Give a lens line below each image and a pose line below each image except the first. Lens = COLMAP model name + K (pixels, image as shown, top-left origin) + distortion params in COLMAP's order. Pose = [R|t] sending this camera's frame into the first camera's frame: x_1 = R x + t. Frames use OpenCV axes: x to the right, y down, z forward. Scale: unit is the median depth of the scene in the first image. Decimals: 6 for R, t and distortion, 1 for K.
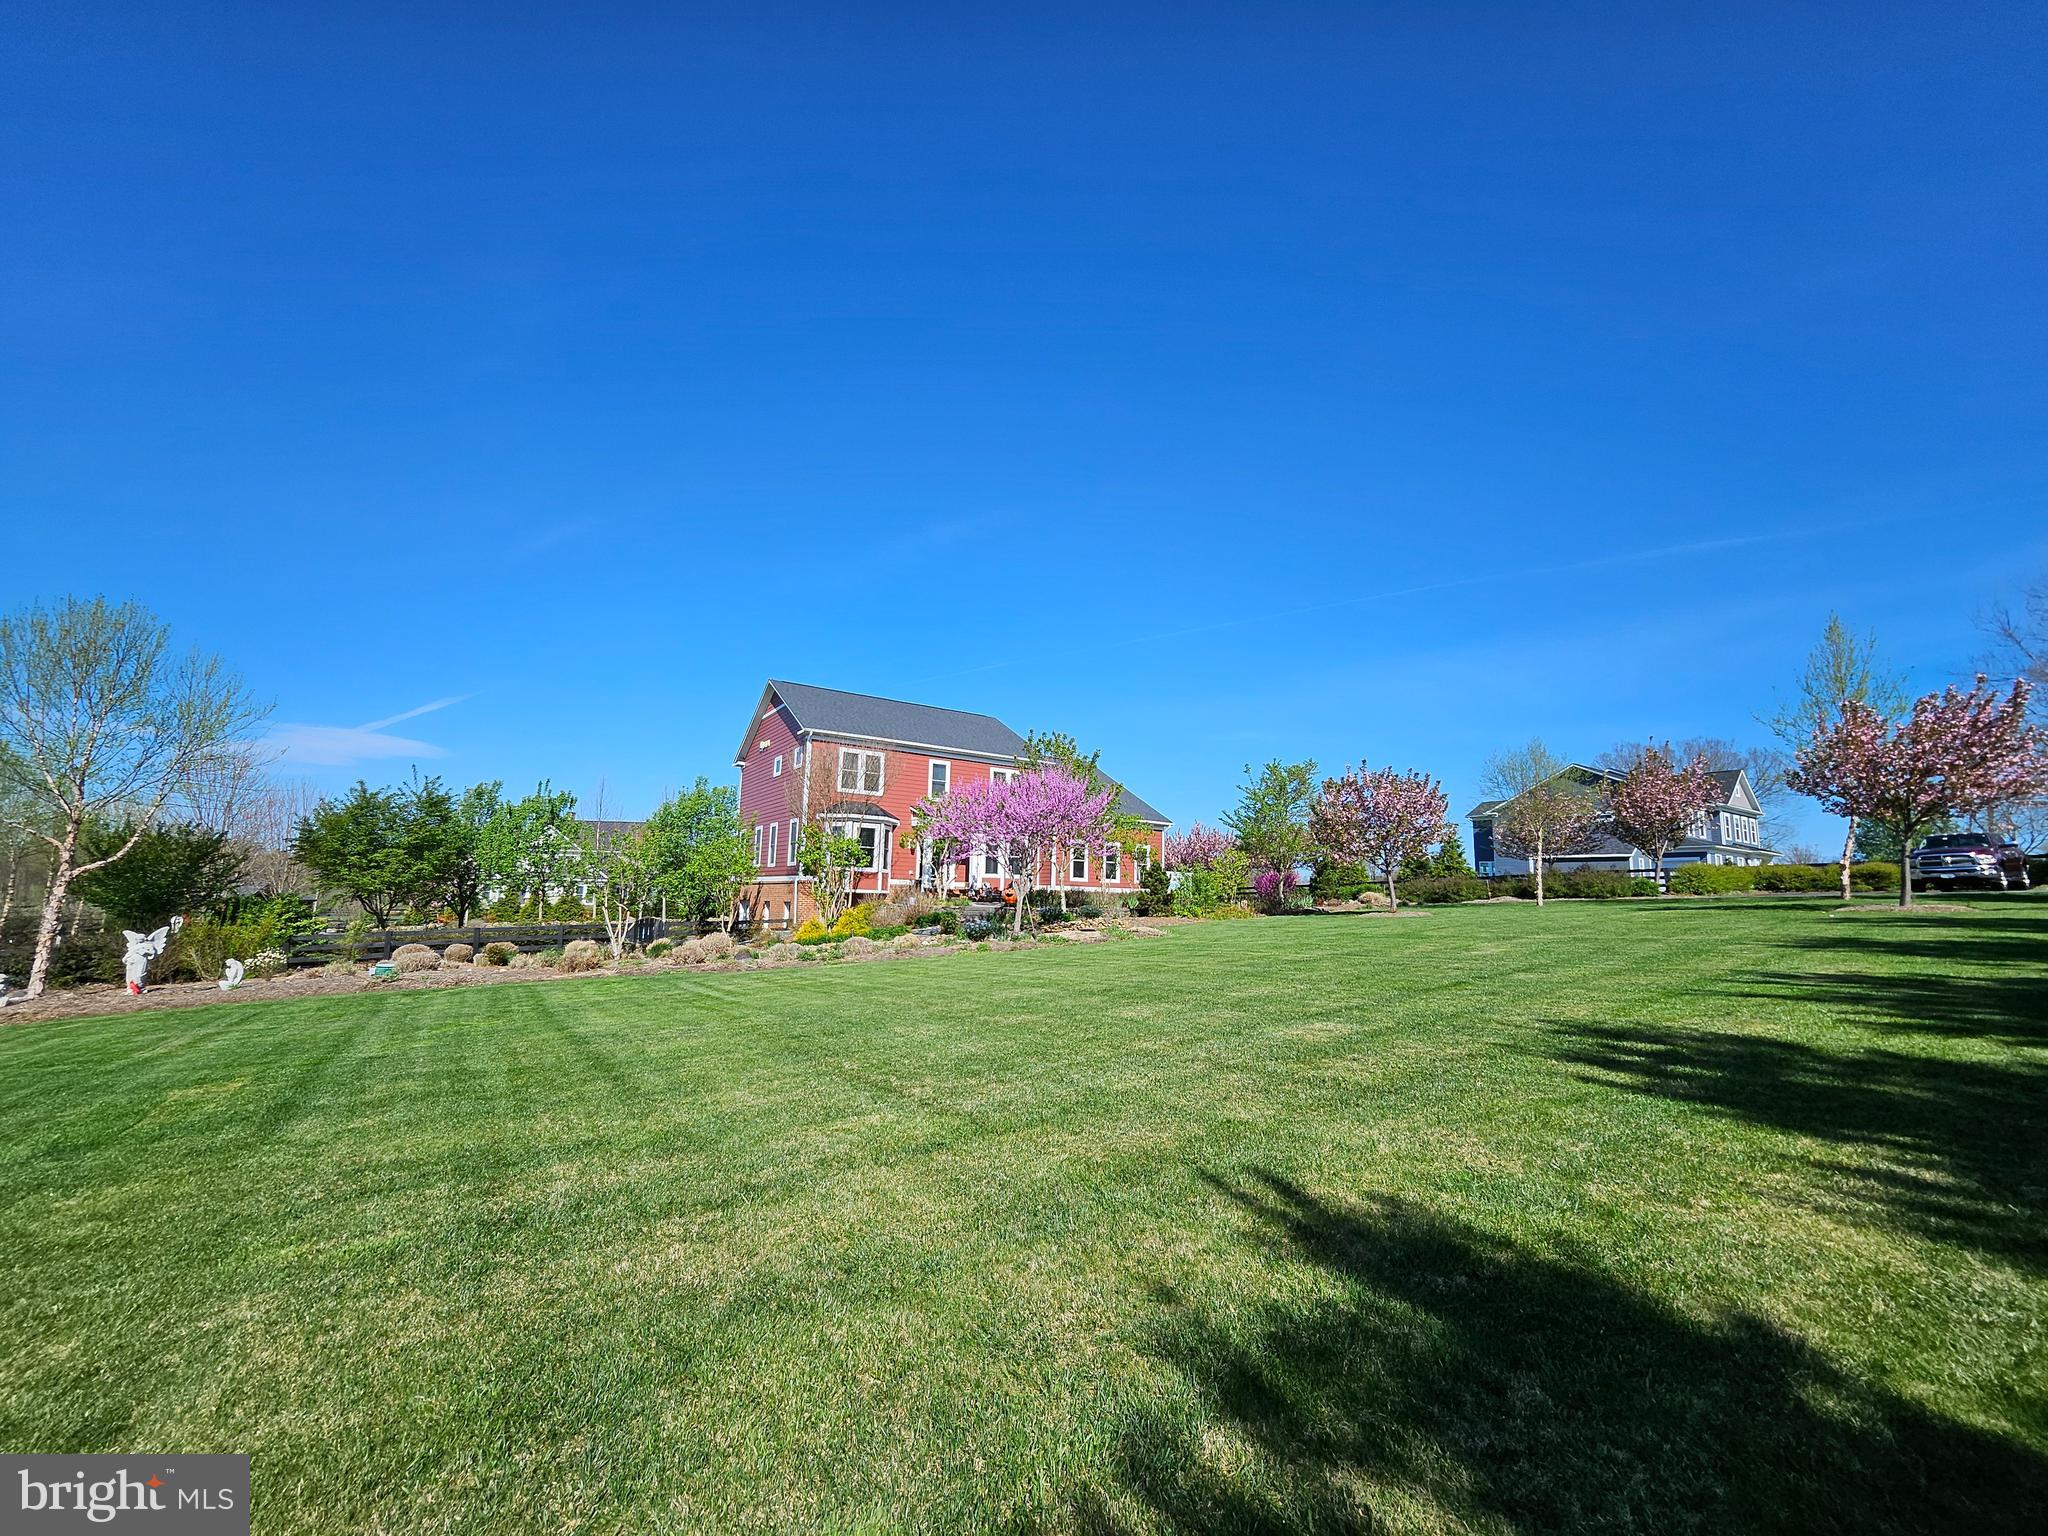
lens RADIAL K [[812.8, 0, 1012.8], [0, 812.8, 805.1], [0, 0, 1]] dist [-0.000574, -0.000006]
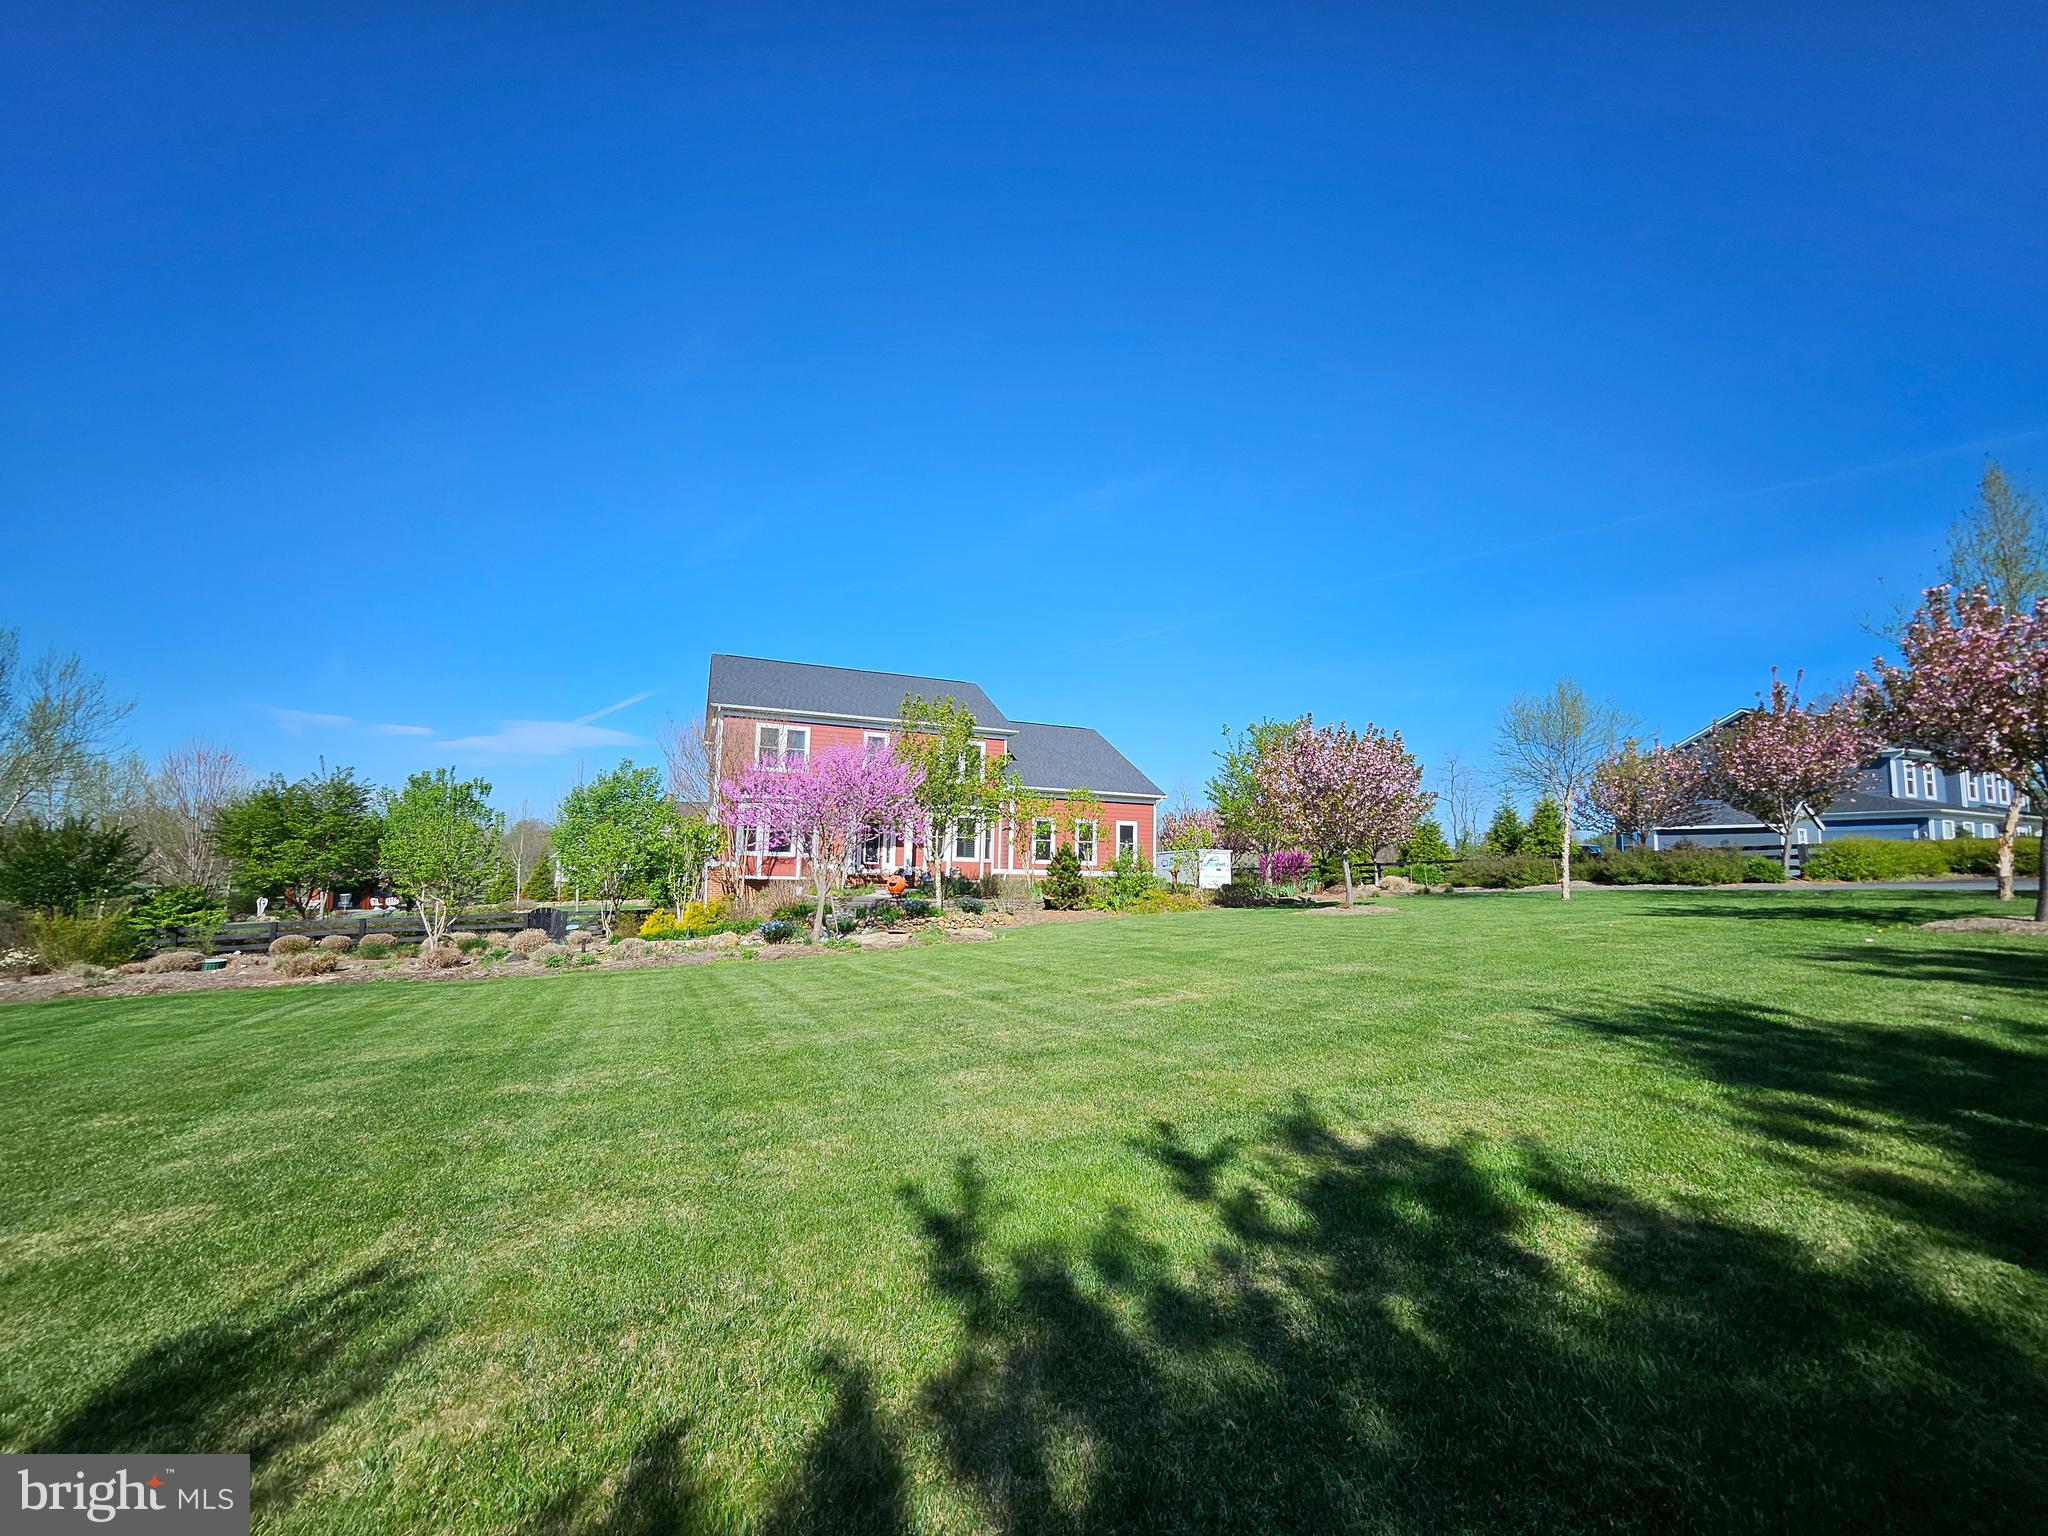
lens RADIAL K [[812.8, 0, 1012.8], [0, 812.8, 805.1], [0, 0, 1]] dist [-0.000574, -0.000006]
pose [[0.981716, -0.018273, -0.189472, 0.246957], [0.024751, 0.999185, 0.031879, 0.000513], [0.188735, -0.035986, 0.981369, 0.142911]]
